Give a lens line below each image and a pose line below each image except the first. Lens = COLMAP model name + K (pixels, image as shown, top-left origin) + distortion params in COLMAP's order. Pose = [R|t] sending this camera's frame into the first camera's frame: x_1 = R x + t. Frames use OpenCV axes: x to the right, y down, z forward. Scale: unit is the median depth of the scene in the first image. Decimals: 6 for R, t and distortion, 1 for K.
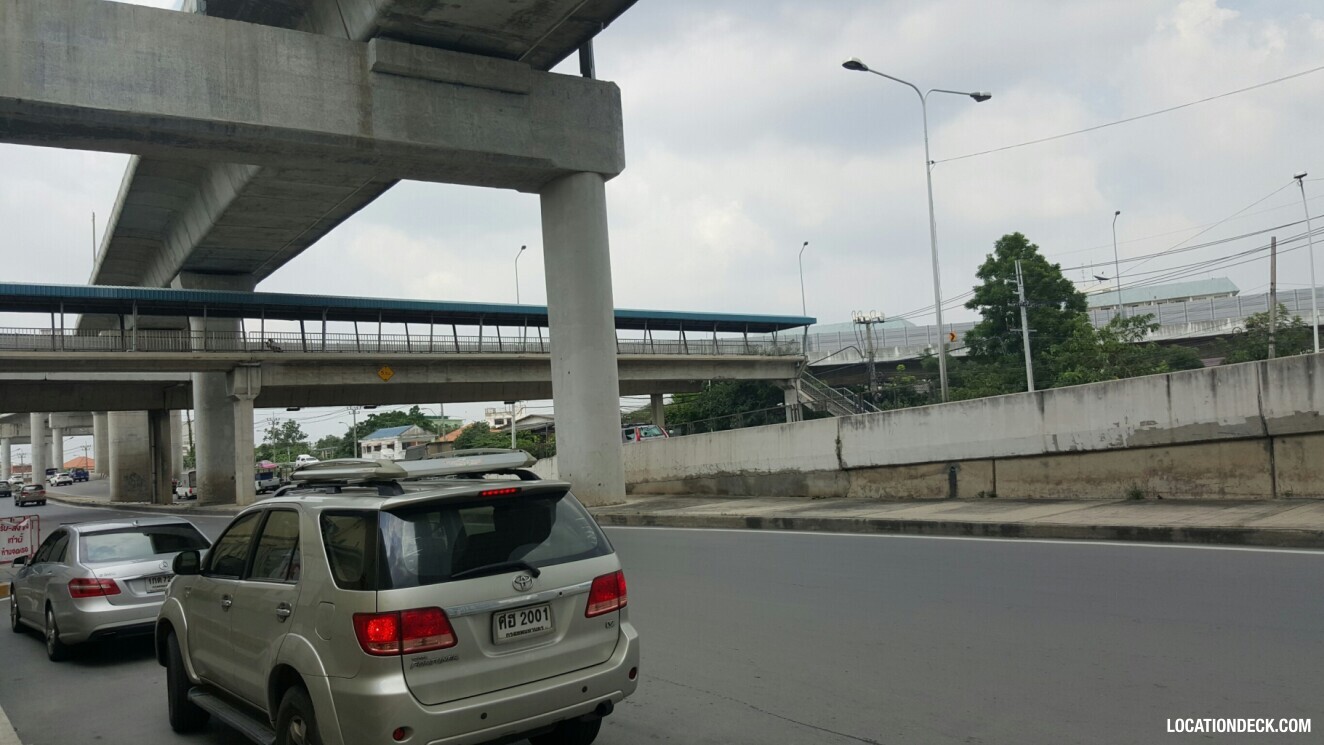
lens RADIAL K [[1052.3, 0, 657.7], [0, 1052.3, 382.2], [0, 0, 1]] dist [0.164993, -0.317244]
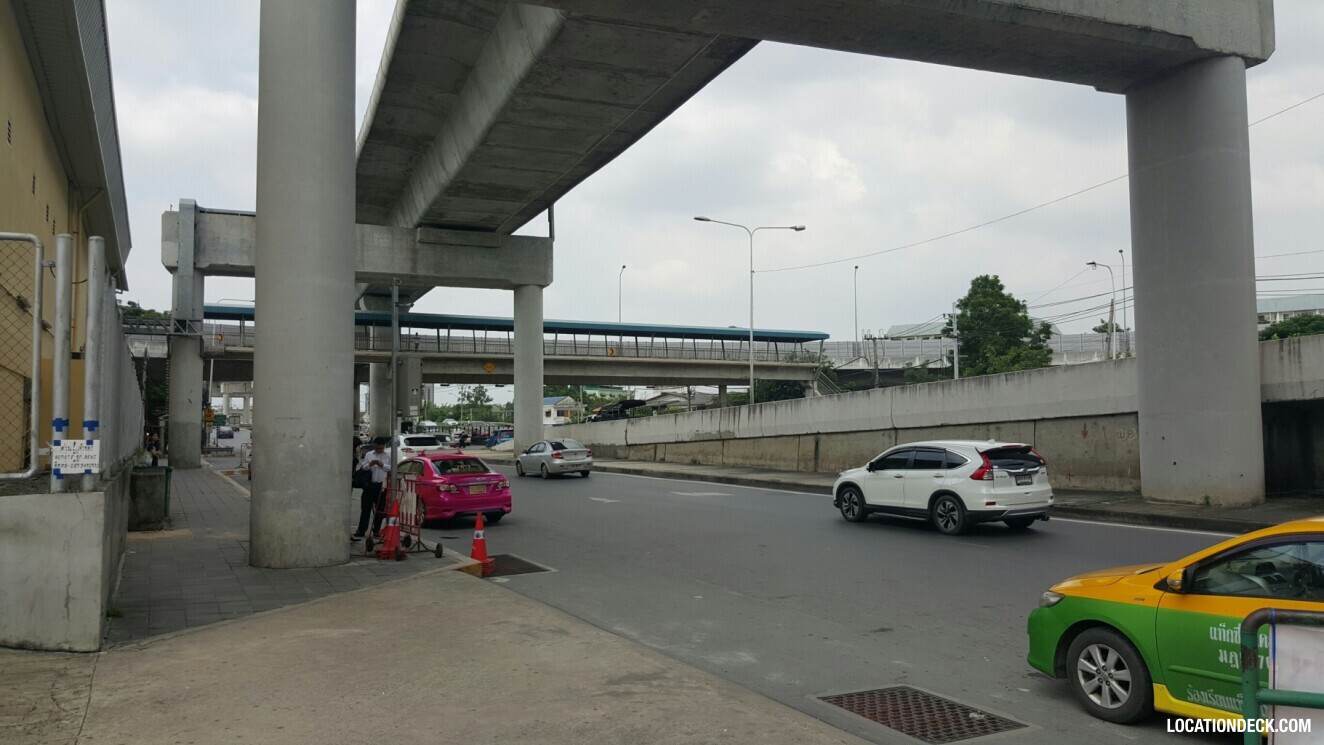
lens RADIAL K [[1226.8, 0, 698.3], [0, 1226.8, 364.1], [0, 0, 1]] dist [0.255330, -0.673377]
pose [[0.976870, 0.048172, -0.208335, 0.698765], [-0.044459, 0.998758, 0.022472, -0.116599], [0.209159, -0.012690, 0.977799, -1.125460]]
